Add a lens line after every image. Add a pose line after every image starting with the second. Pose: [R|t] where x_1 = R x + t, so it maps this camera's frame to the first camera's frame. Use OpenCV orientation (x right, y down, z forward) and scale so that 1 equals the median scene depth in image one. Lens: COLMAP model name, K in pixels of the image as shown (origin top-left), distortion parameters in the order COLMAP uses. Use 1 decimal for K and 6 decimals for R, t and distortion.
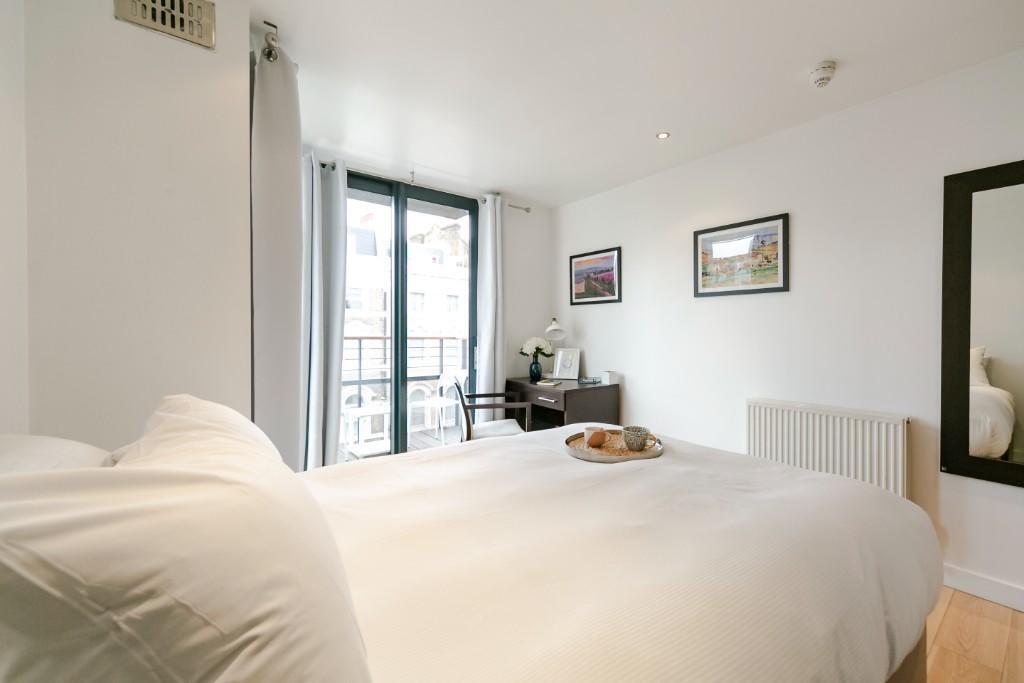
lens RADIAL K [[432.3, 0, 511.3], [0, 432.3, 320.0], [0, 0, 1]] dist [0.000904, -0.000251]
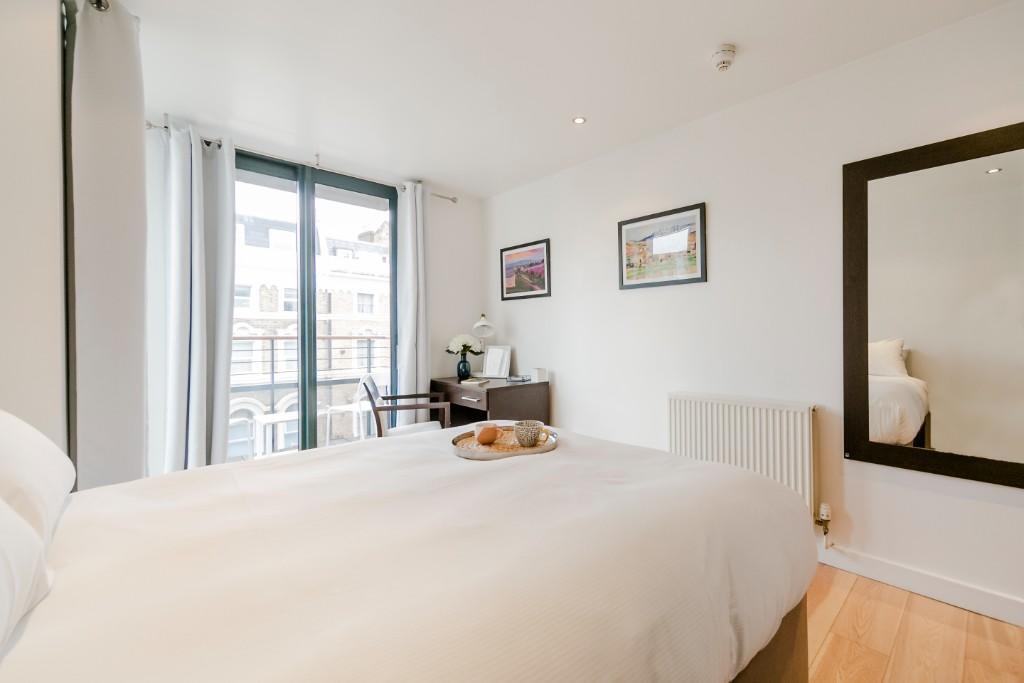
lens RADIAL K [[443.7, 0, 516.4], [0, 443.7, 321.0], [0, 0, 1]] dist [0.000446, 0.000223]
pose [[0.996276, -0.010220, 0.085615, 0.103118], [0.010719, 0.999928, -0.005373, 0.020090], [-0.085554, 0.006270, 0.996314, 0.025493]]
